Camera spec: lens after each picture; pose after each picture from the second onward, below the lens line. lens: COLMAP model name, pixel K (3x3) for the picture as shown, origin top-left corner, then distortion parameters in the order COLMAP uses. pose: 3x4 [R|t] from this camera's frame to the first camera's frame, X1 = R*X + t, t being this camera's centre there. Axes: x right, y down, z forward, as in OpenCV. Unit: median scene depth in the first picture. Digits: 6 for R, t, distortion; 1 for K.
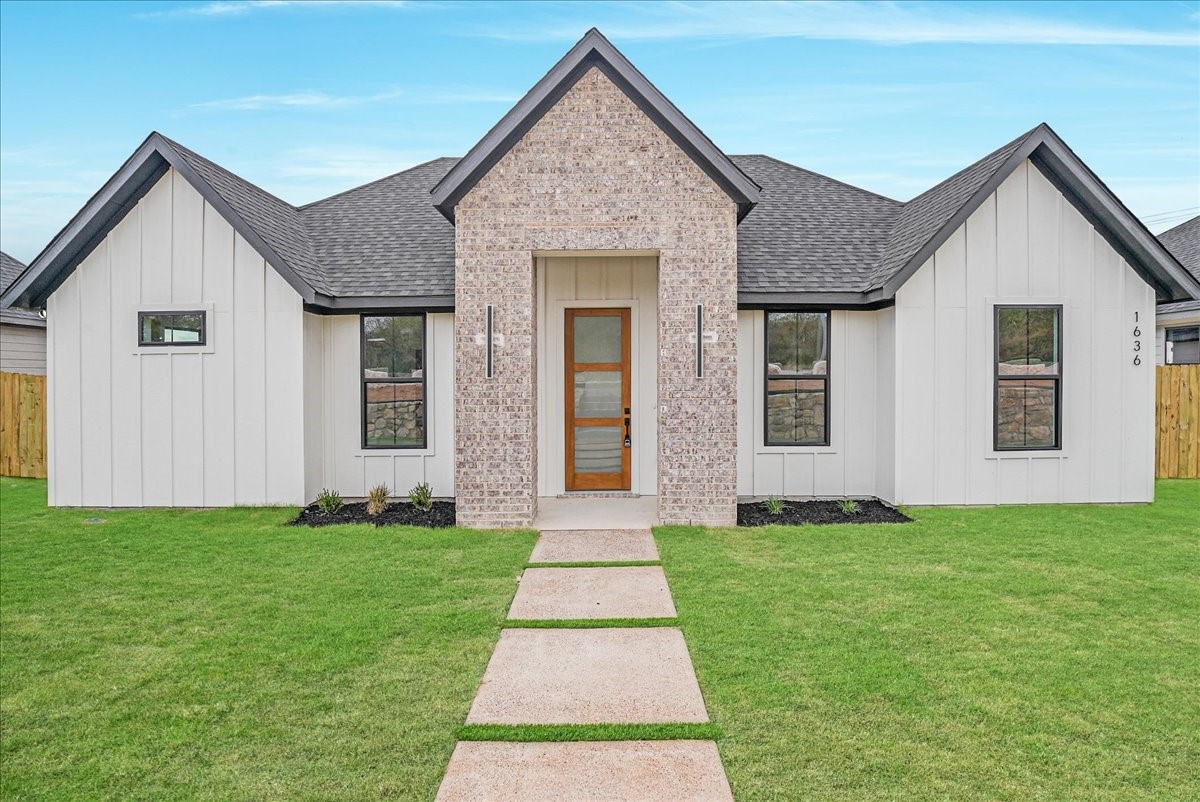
lens RADIAL K [[572.2, 0, 717.0], [0, 572.2, 381.1], [0, 0, 1]] dist [-0.015076, -0.000691]
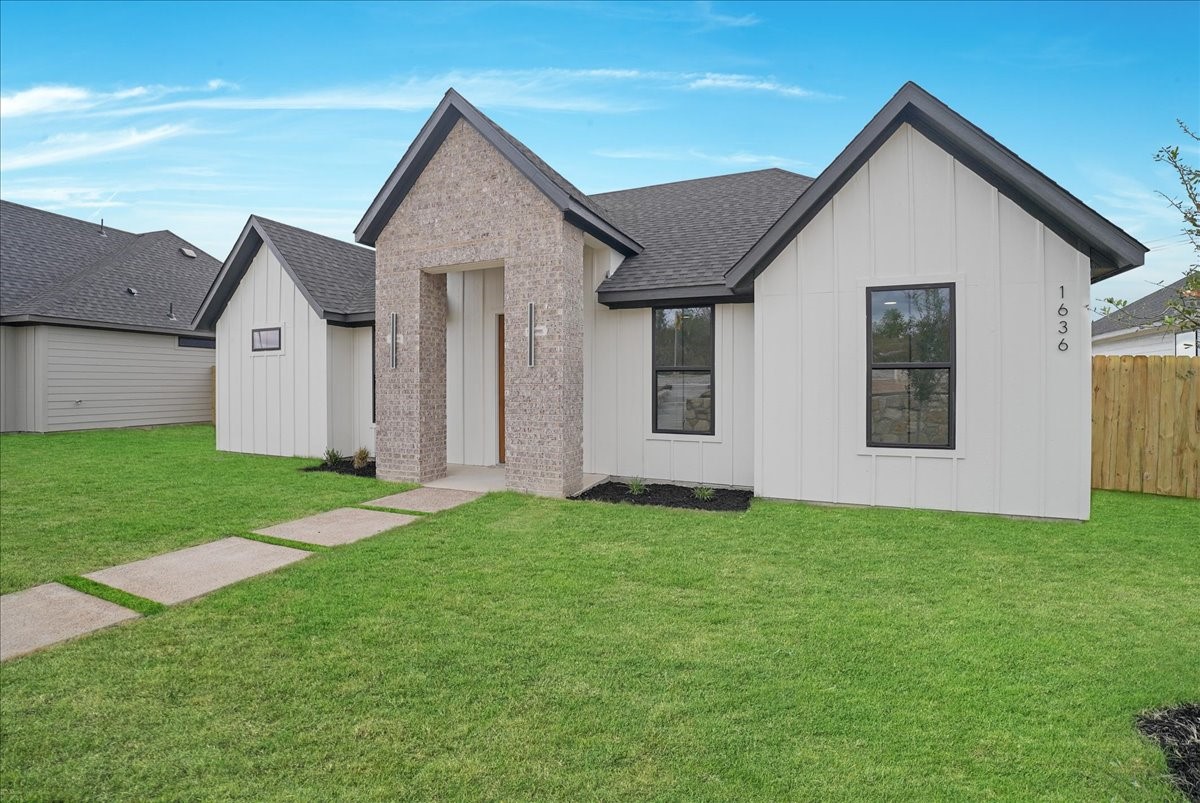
lens RADIAL K [[506.0, 0, 609.9], [0, 506.0, 380.8], [0, 0, 1]] dist [-0.032742, 0.008023]
pose [[0.920789, 0.000342, -0.390060, 0.509363], [-0.002409, 0.999986, -0.004812, 0.027867], [0.390053, 0.005371, 0.920777, 0.120902]]
